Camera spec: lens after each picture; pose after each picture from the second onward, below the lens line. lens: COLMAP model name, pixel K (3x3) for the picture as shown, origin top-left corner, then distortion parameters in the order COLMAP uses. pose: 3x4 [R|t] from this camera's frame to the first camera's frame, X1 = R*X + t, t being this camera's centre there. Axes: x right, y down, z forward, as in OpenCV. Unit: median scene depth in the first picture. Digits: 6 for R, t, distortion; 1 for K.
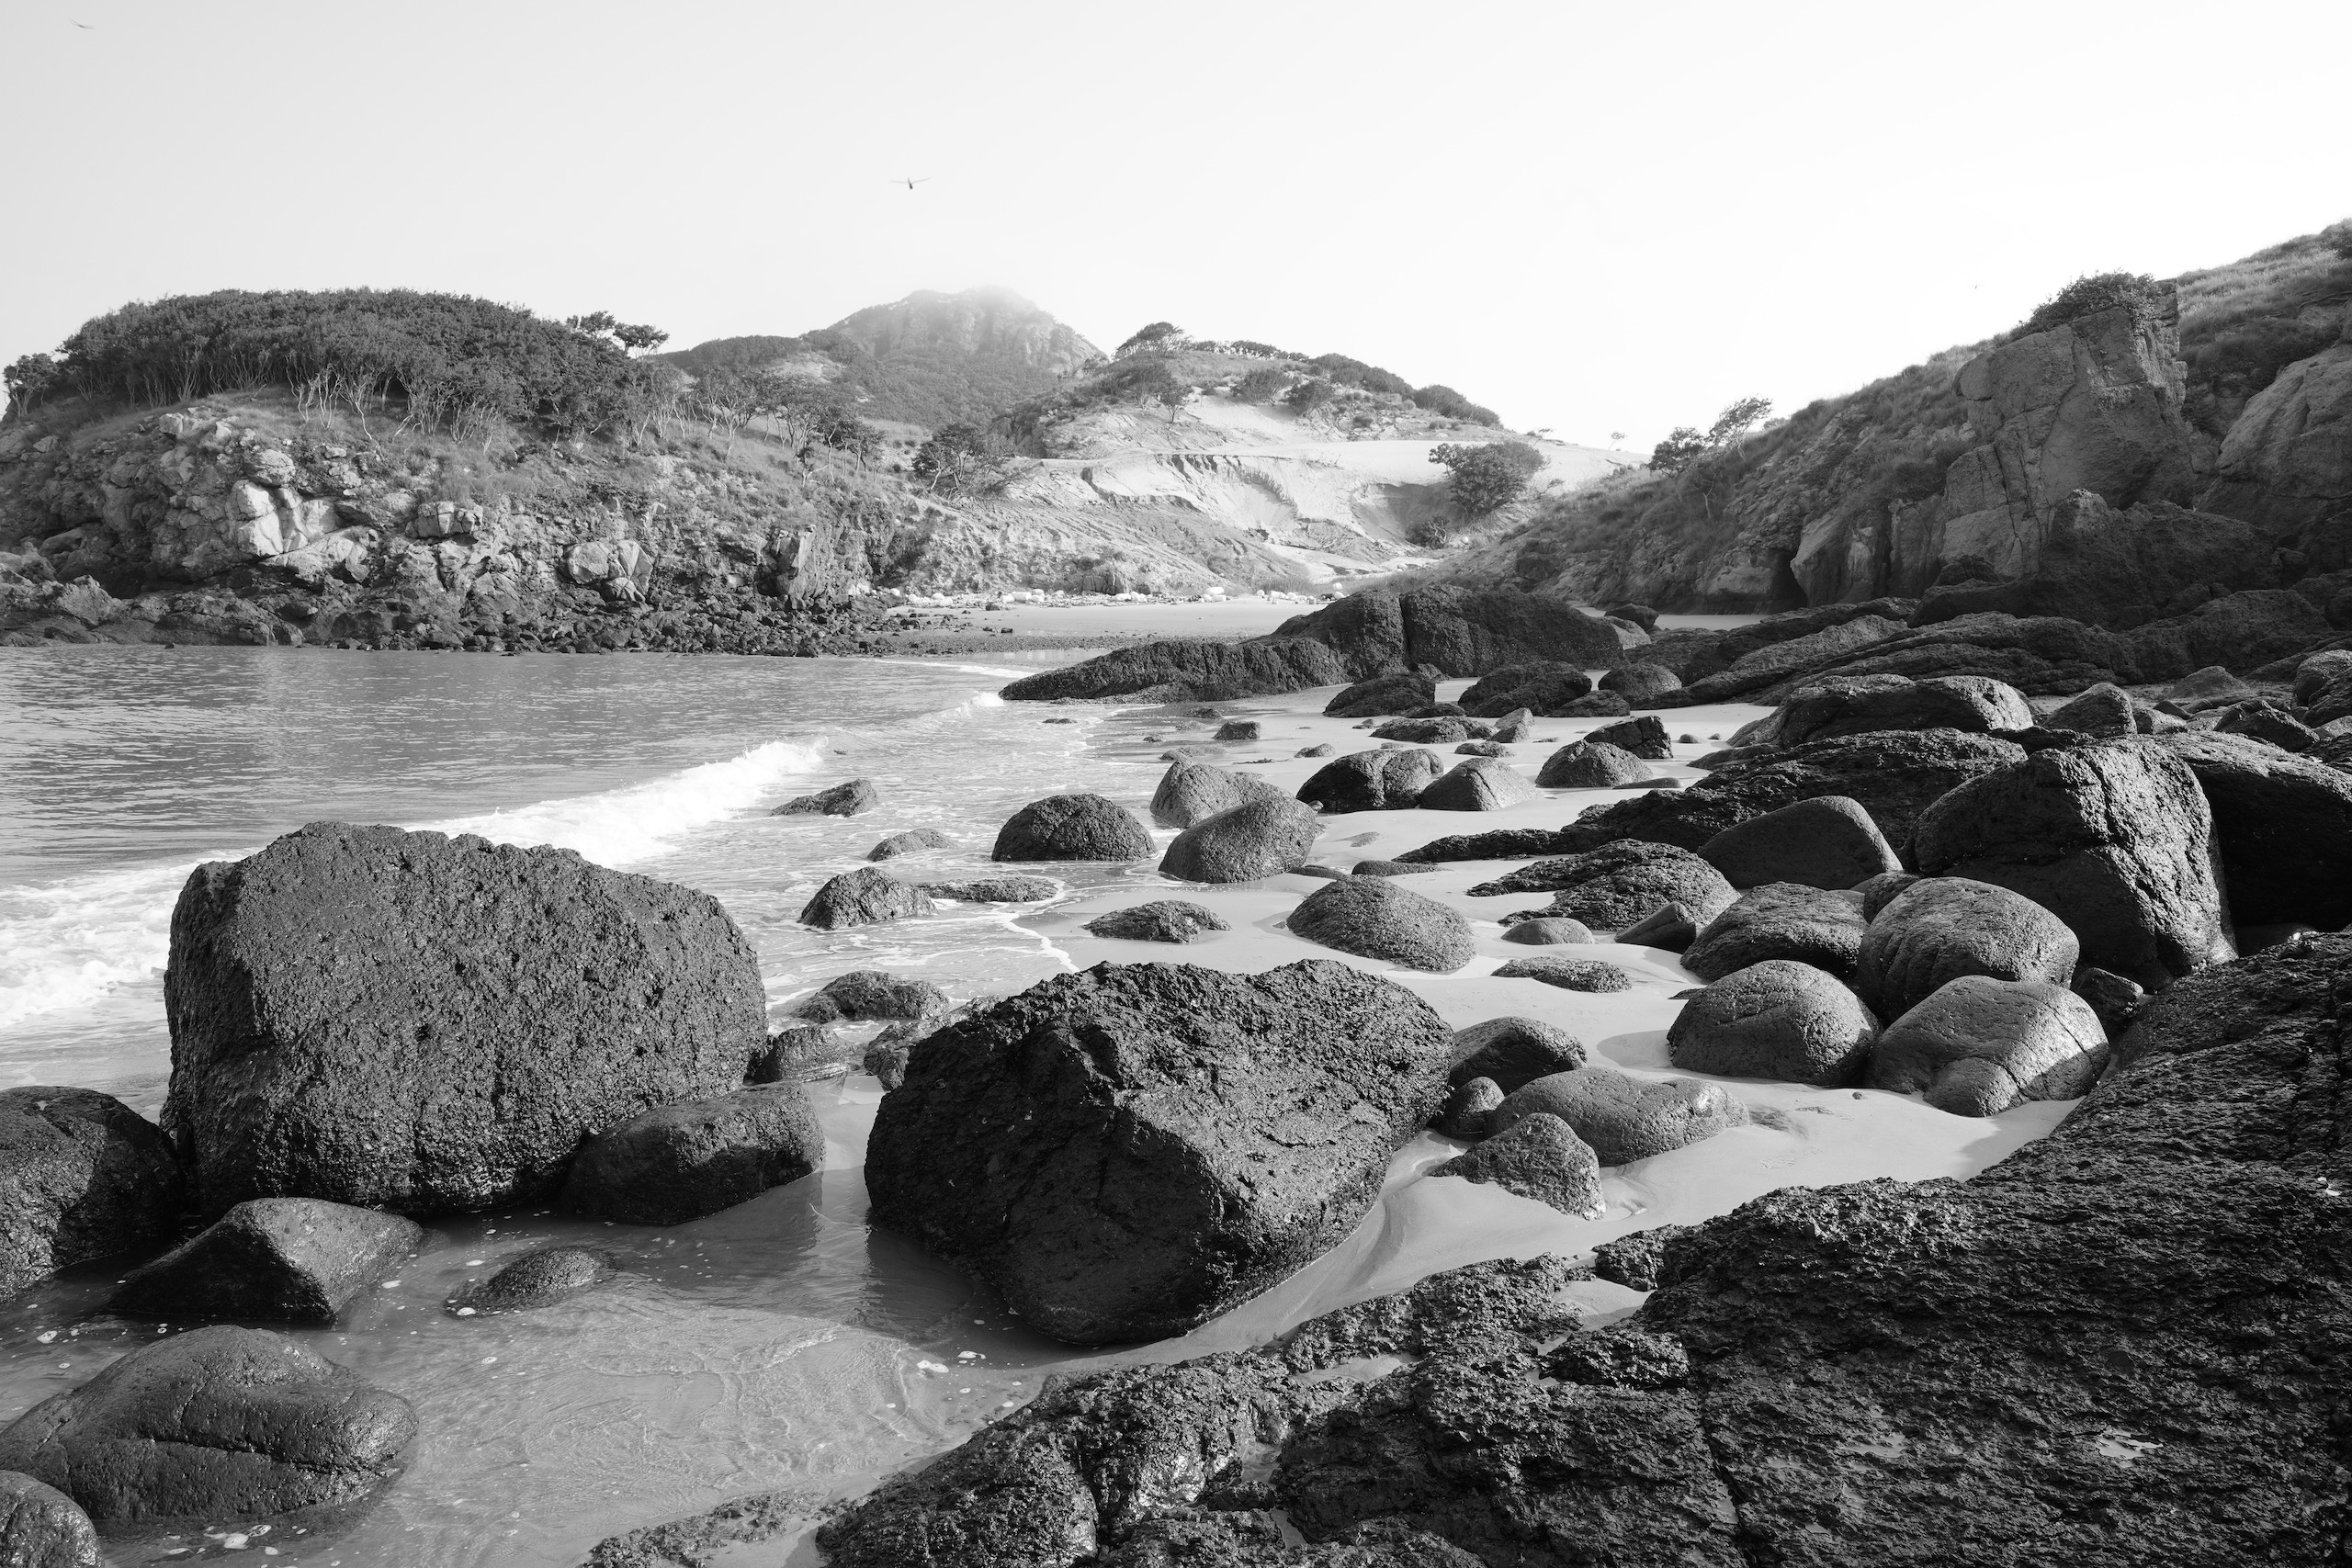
lens RADIAL K [[1647.1, 0, 1178.8], [0, 1647.1, 792.7], [0, 0, 1]] dist [0.004438, -0.002284]
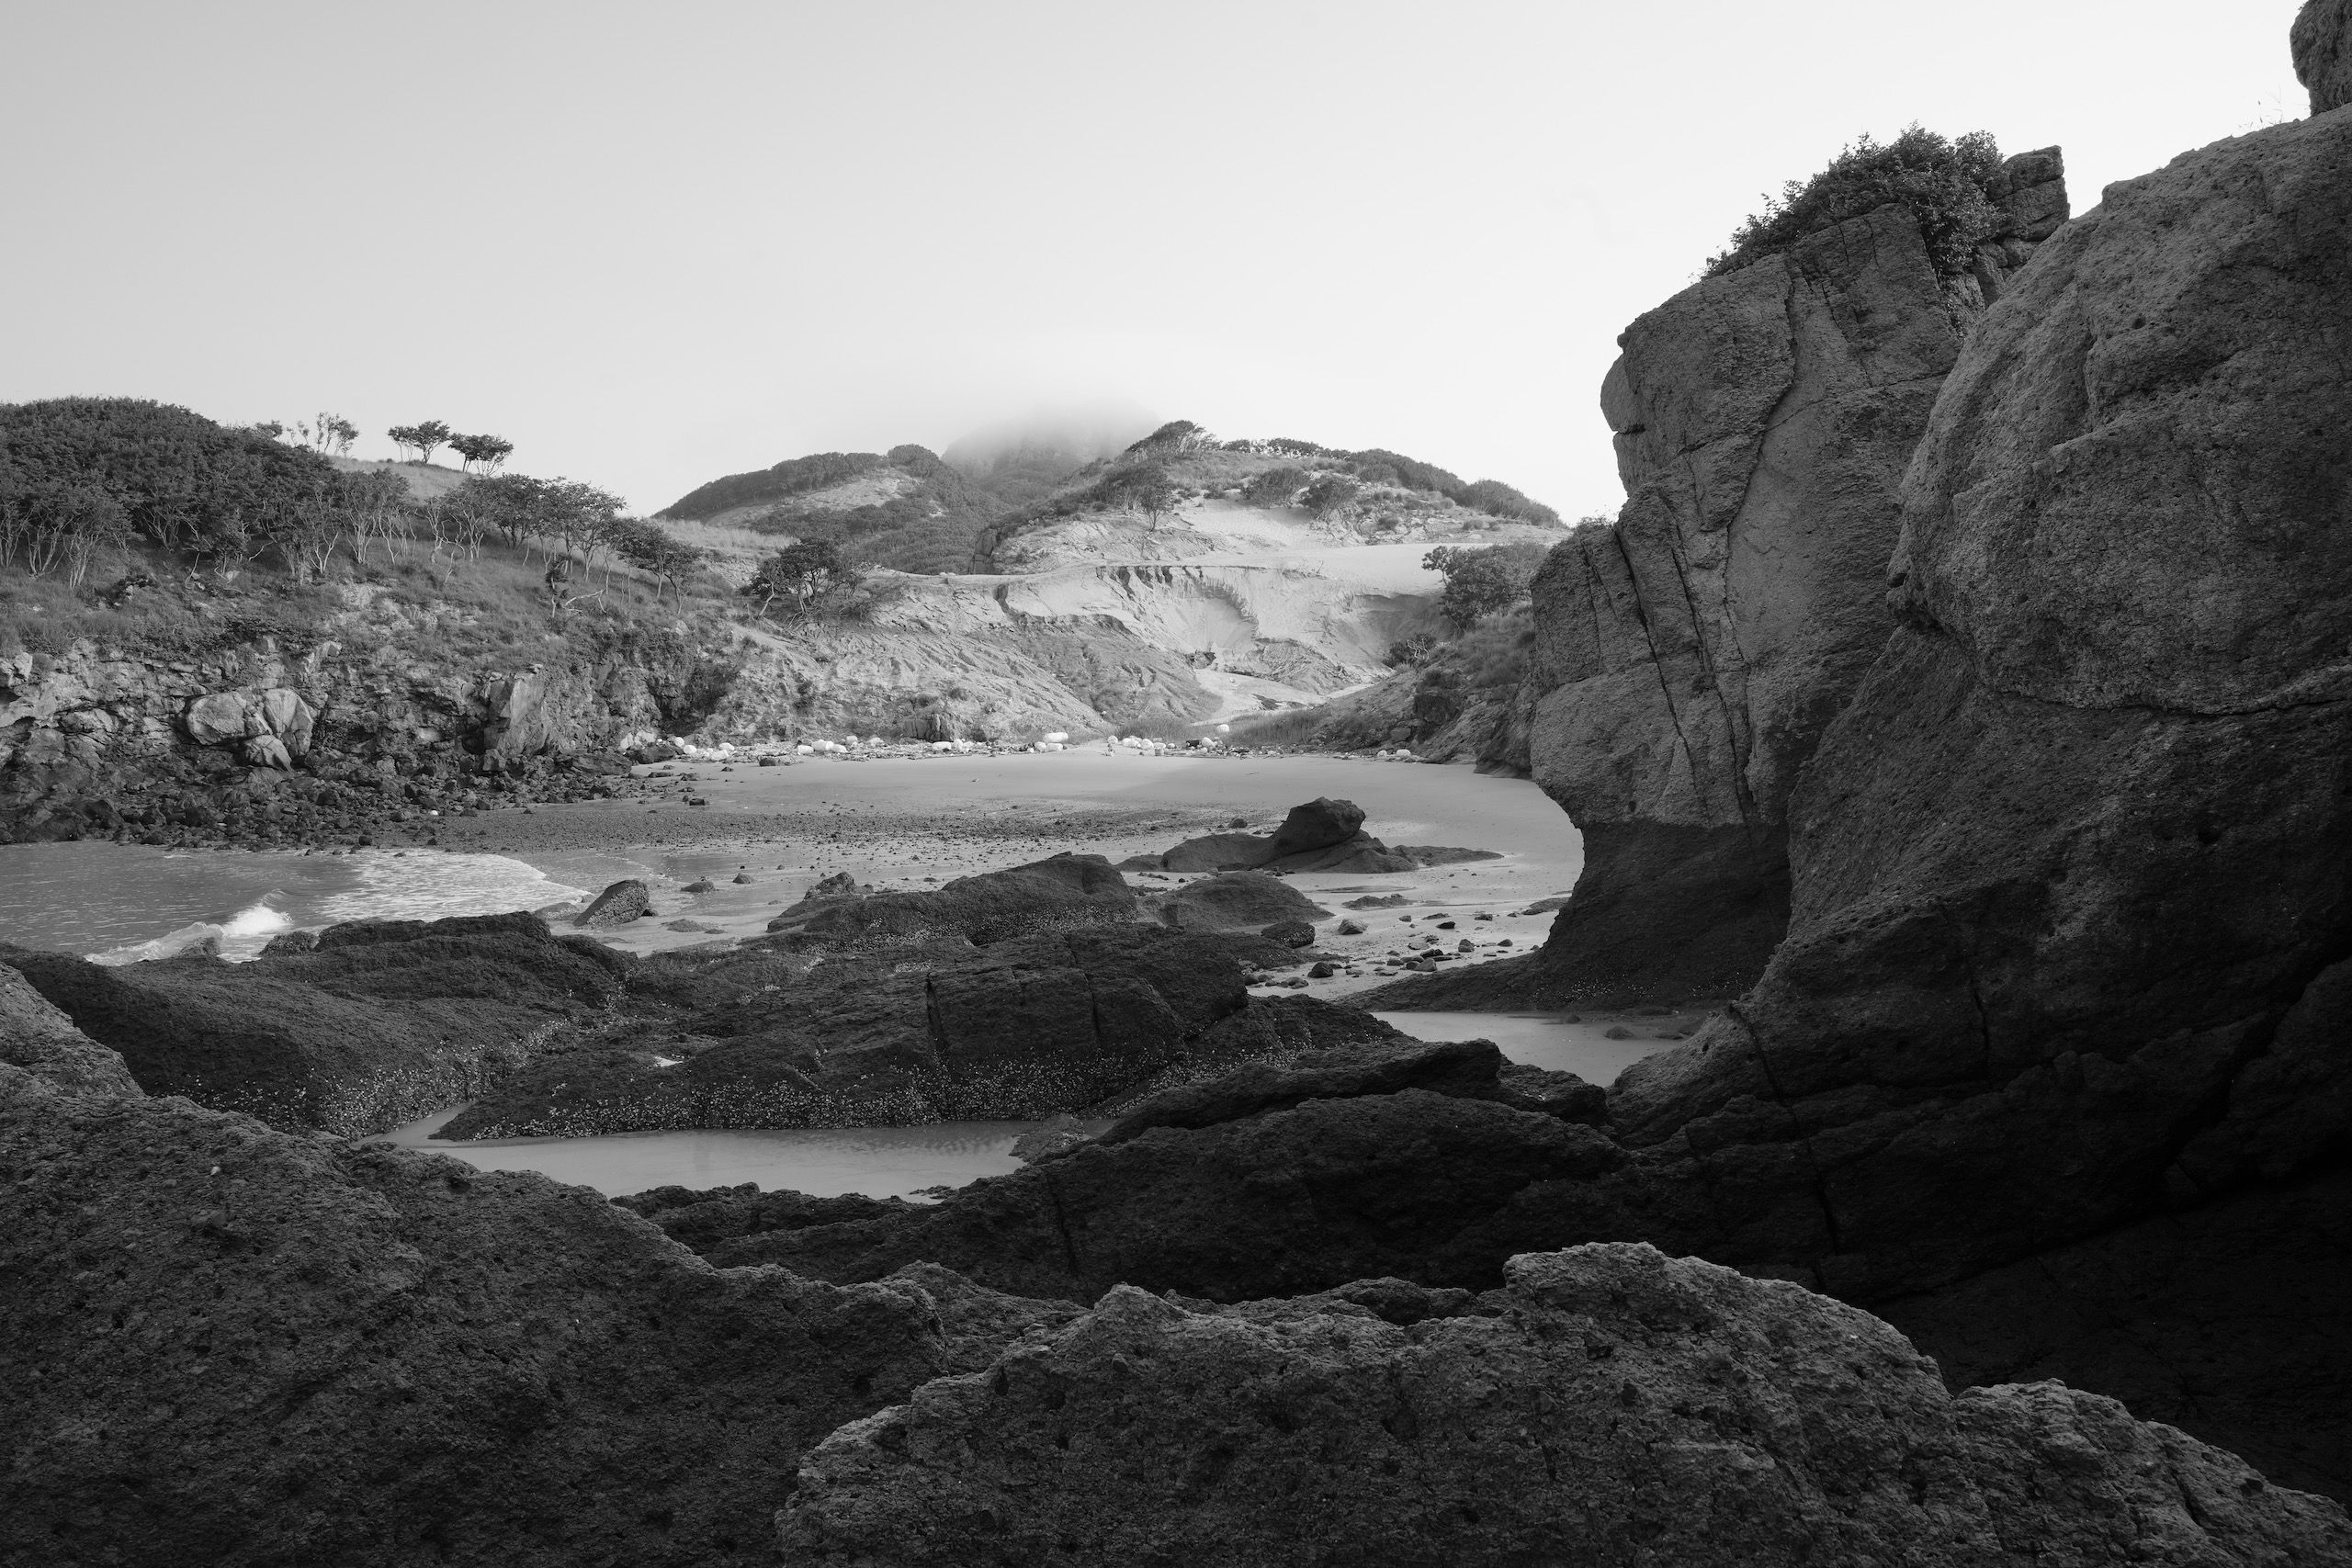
lens RADIAL K [[1647.1, 0, 1171.9], [0, 1647.1, 774.5], [0, 0, 1]] dist [0.004438, -0.002284]
pose [[0.992573, -0.006845, -0.121457, 0.167831], [-0.002336, 0.997159, -0.075285, -0.043797], [0.121628, 0.075010, 0.989737, 0.217371]]
